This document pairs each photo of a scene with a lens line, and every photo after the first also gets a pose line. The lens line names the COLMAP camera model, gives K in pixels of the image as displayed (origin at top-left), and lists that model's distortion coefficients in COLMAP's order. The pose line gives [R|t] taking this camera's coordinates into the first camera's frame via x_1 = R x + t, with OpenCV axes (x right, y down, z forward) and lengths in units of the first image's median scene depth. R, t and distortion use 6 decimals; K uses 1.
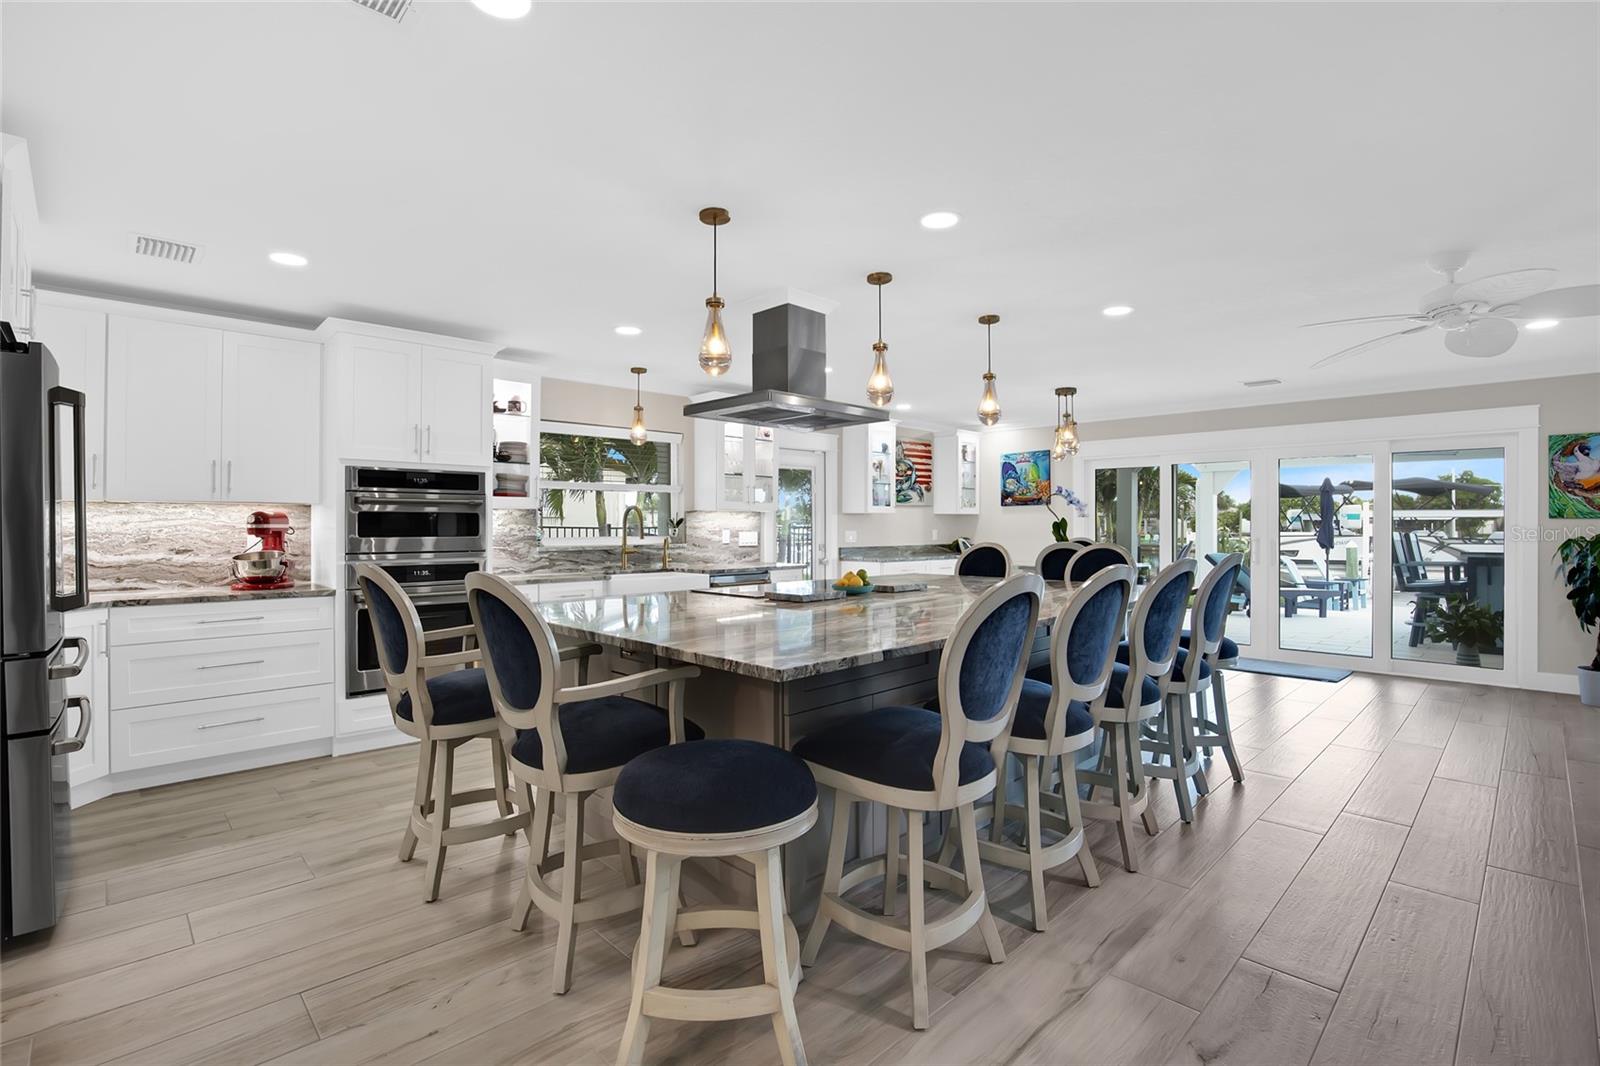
lens RADIAL K [[738.2, 0, 795.9], [0, 738.2, 525.7], [0, 0, 1]] dist [-0.036168, 0.007581]
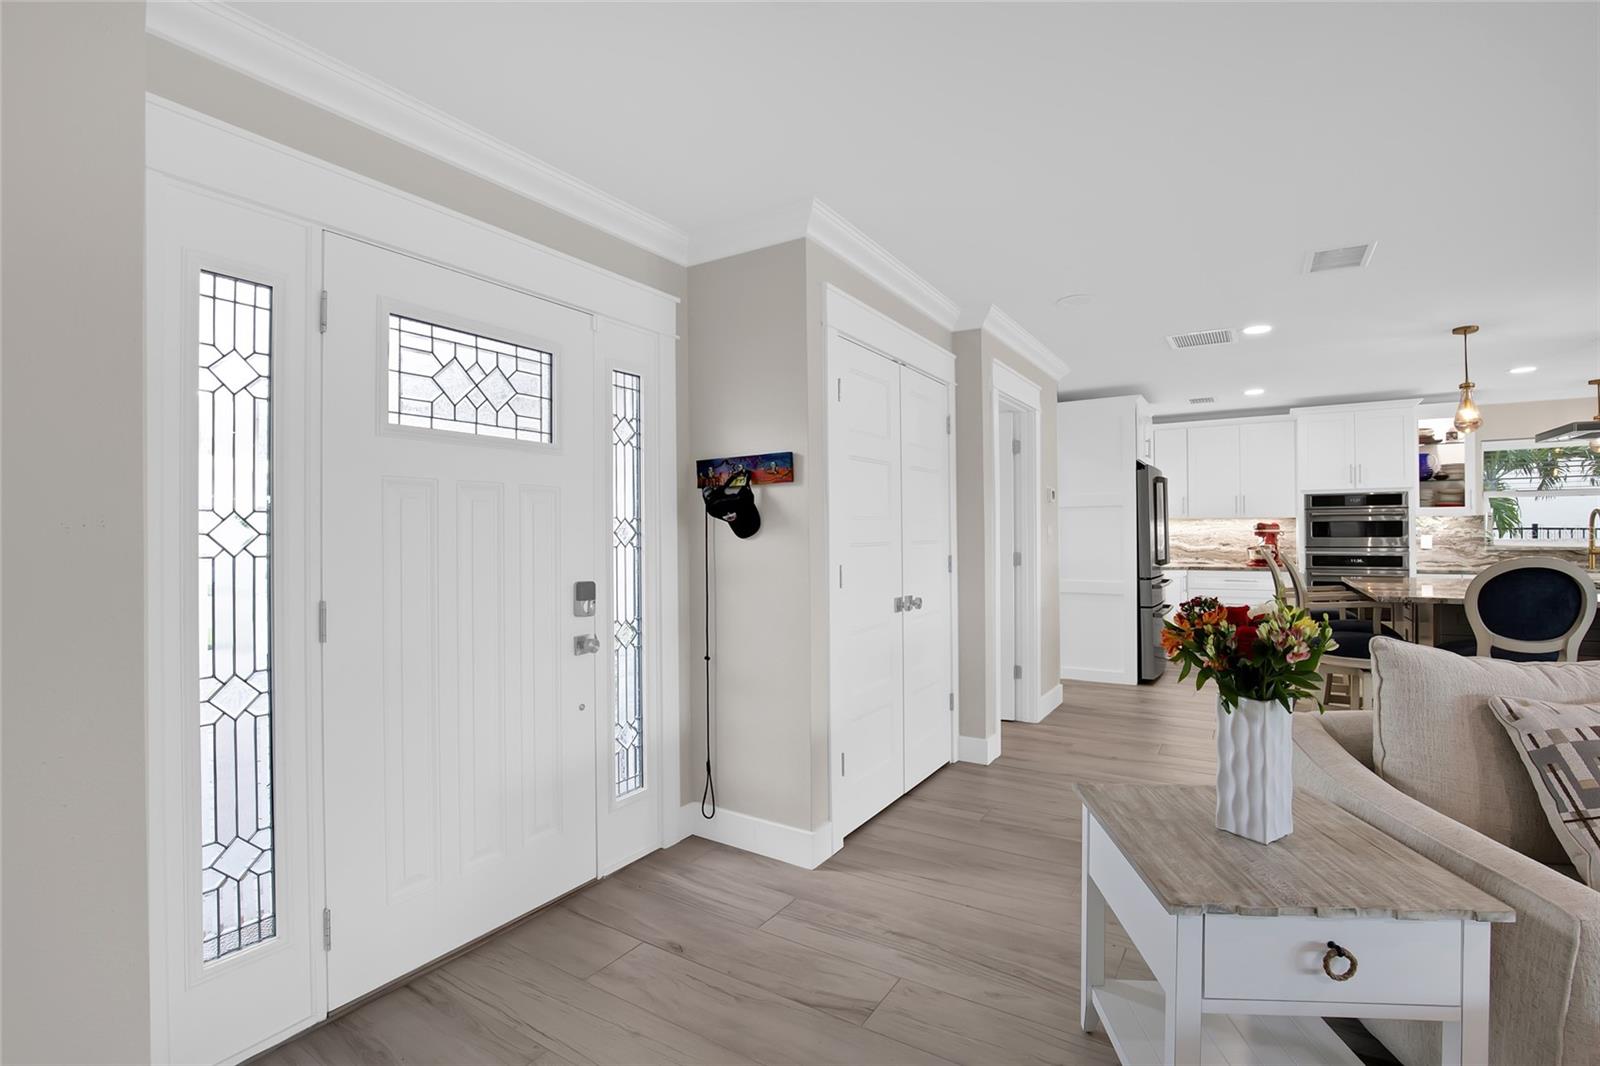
lens RADIAL K [[738.2, 0, 795.9], [0, 738.2, 525.7], [0, 0, 1]] dist [-0.036168, 0.007581]
pose [[0.230650, -0.012288, -0.972959, 0.510402], [0.007945, 0.999911, -0.010745, -0.001338], [0.973004, -0.005252, 0.230727, -0.360050]]
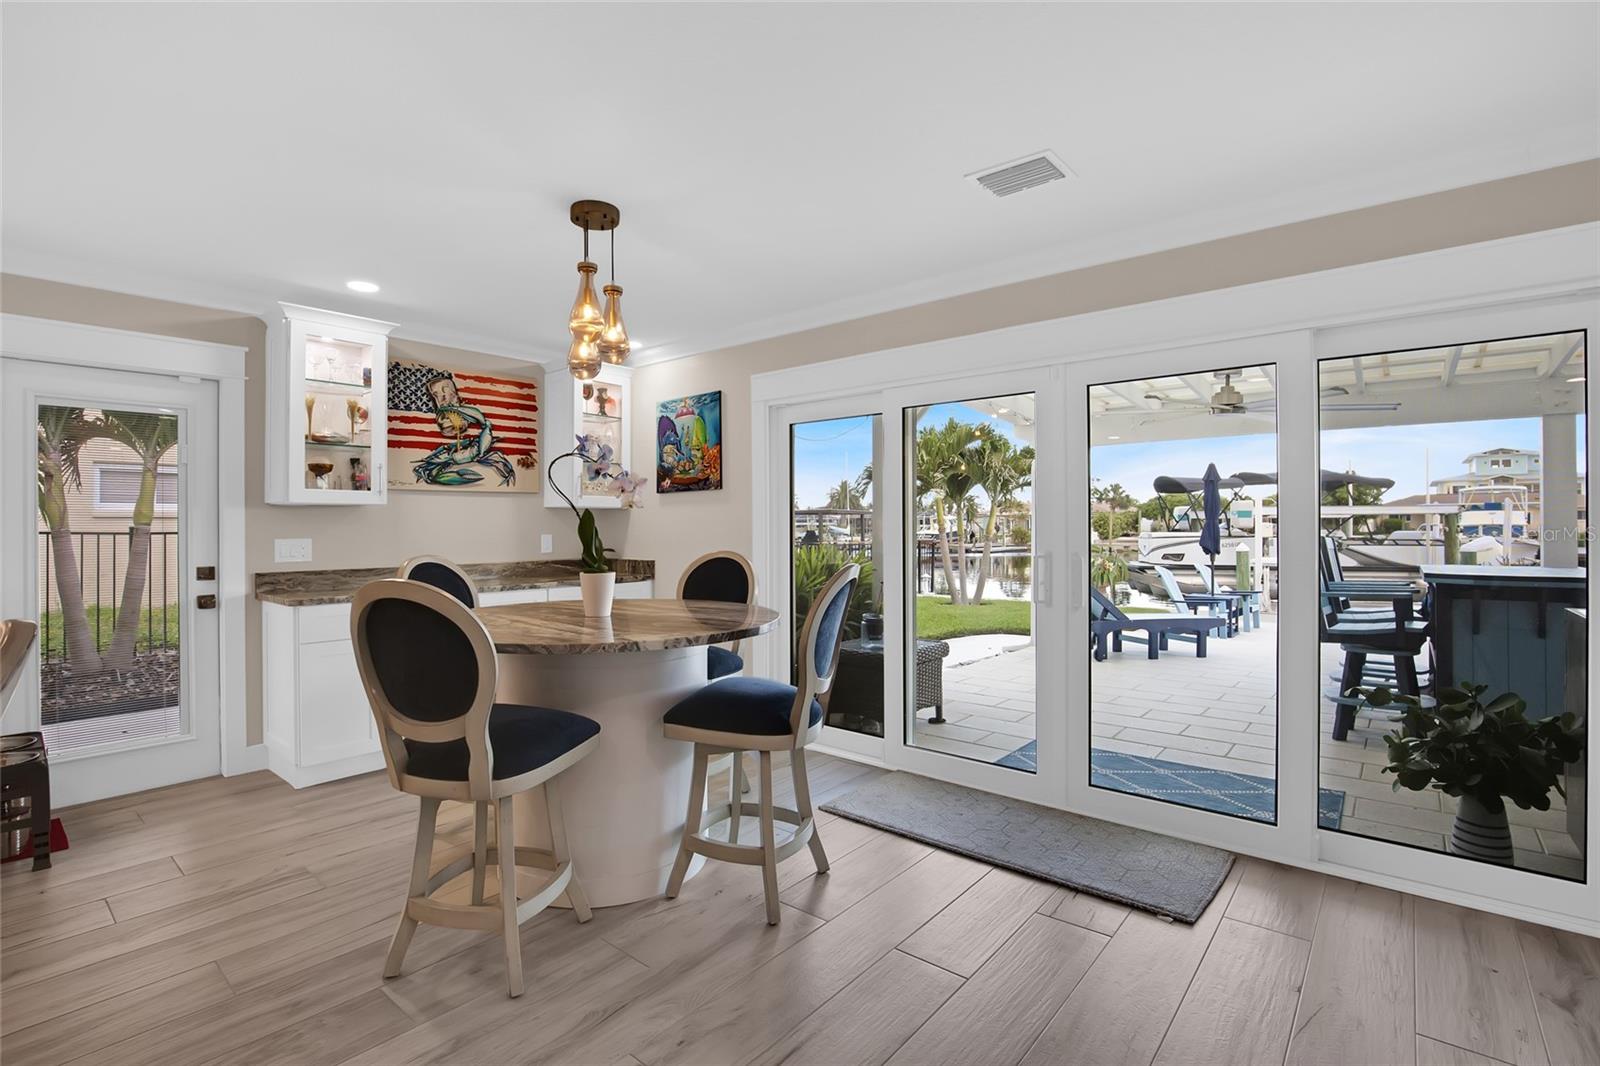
lens RADIAL K [[734.3, 0, 795.8], [0, 734.3, 527.4], [0, 0, 1]] dist [-0.030278, -0.000040]
pose [[0.994953, -0.003716, 0.100275, 0.503599], [0.003556, 0.999992, 0.001774, -0.000866], [-0.100280, -0.001408, 0.994958, 0.644491]]
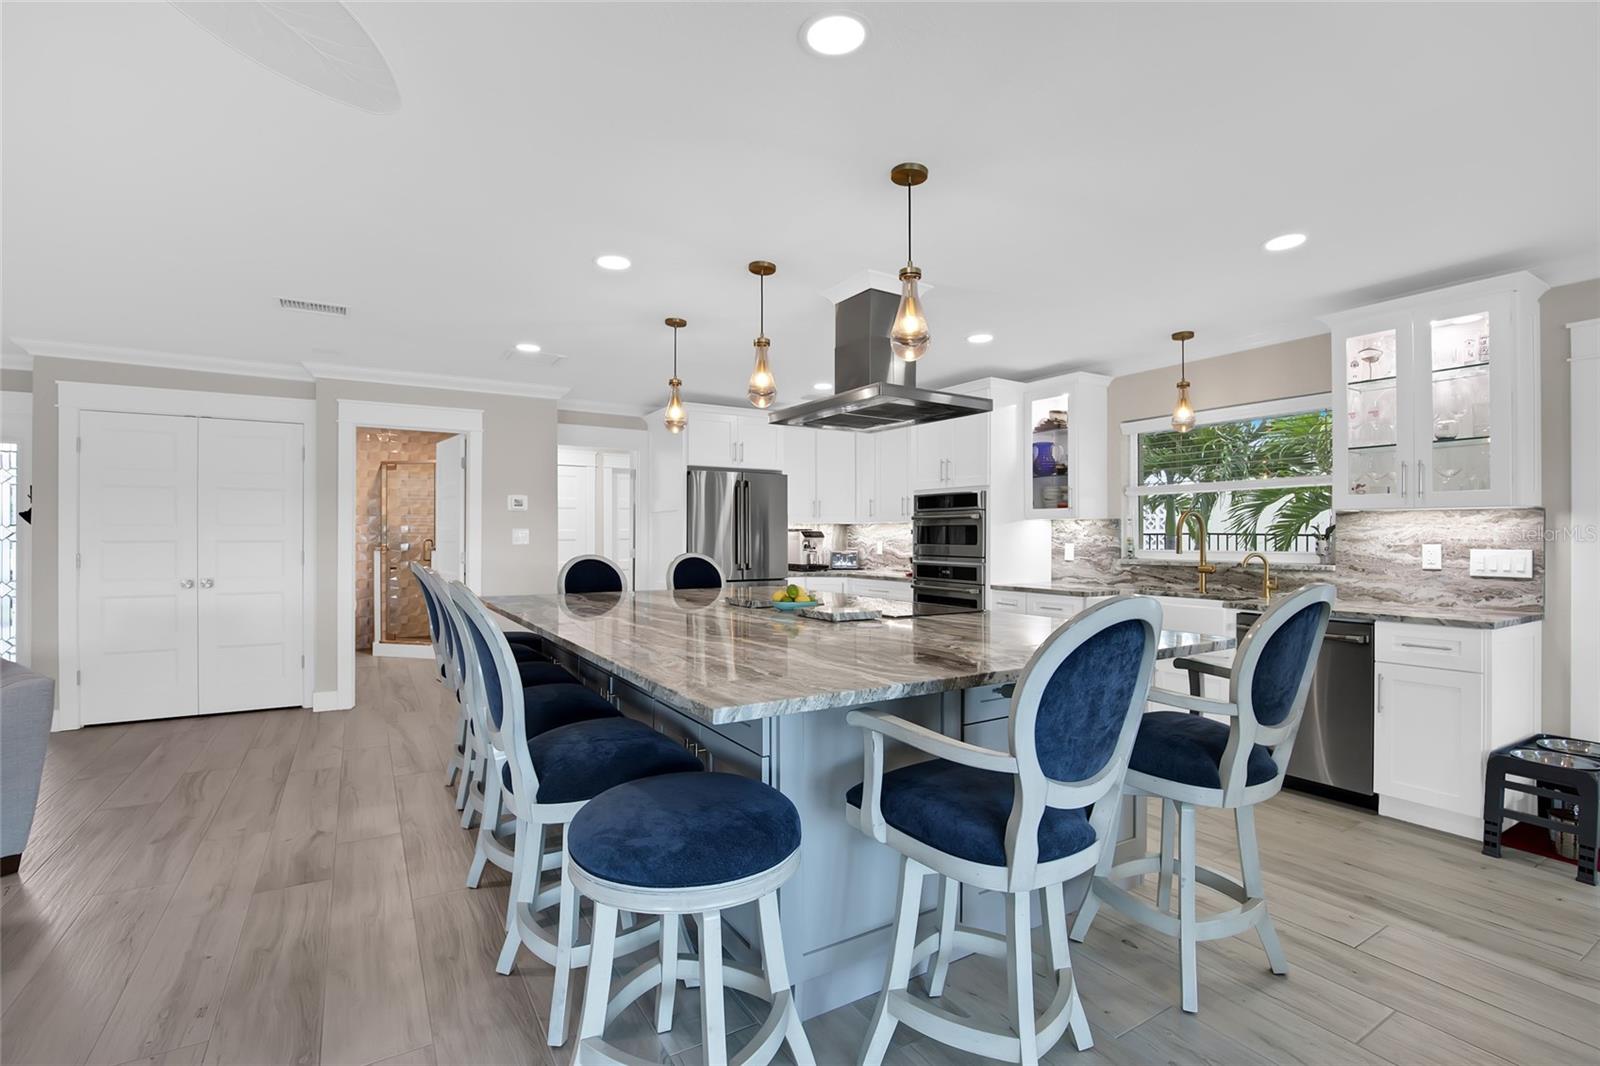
lens RADIAL K [[736.7, 0, 798.7], [0, 736.7, 531.2], [0, 0, 1]] dist [-0.034837, 0.006427]
pose [[-0.224610, -0.006430, -0.974427, 0.614432], [-0.001741, 0.999979, -0.006197, 0.000151], [0.974447, 0.000305, -0.224617, 0.766901]]
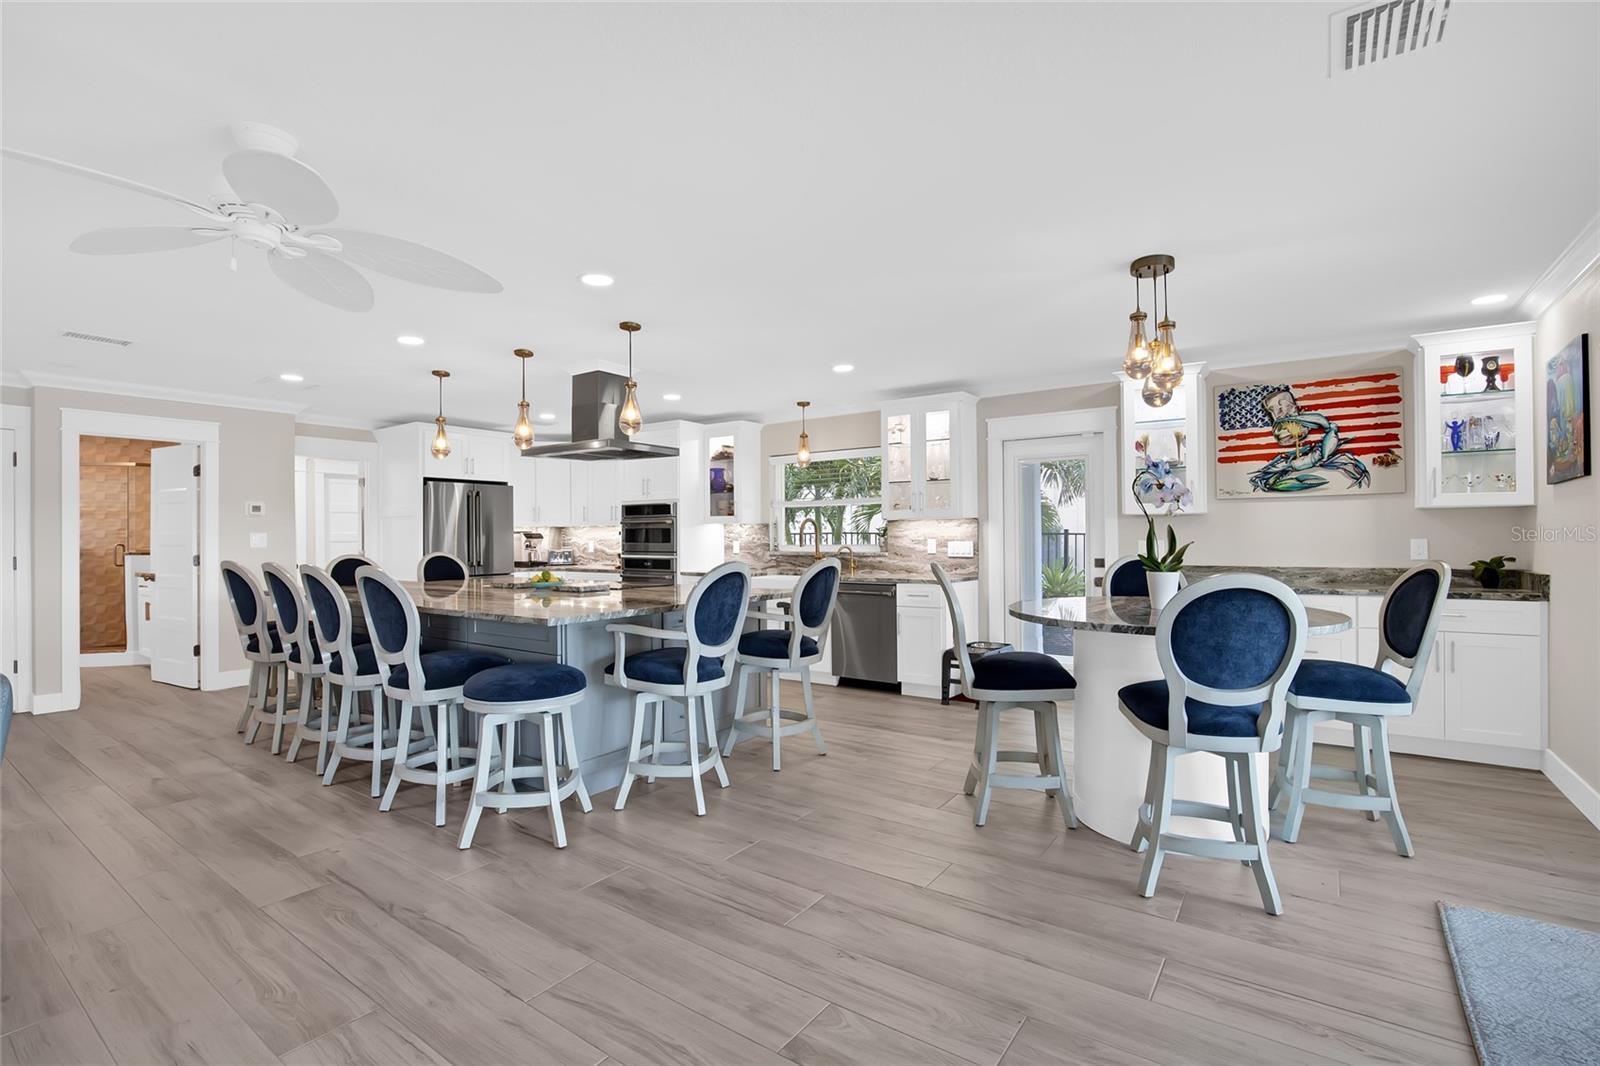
lens RADIAL K [[734.3, 0, 795.8], [0, 734.3, 527.4], [0, 0, 1]] dist [-0.030278, -0.000040]
pose [[0.178769, -0.011437, -0.983825, 0.925758], [0.006625, 0.999924, -0.010421, -0.000505], [0.983869, -0.004655, 0.178831, 0.764574]]
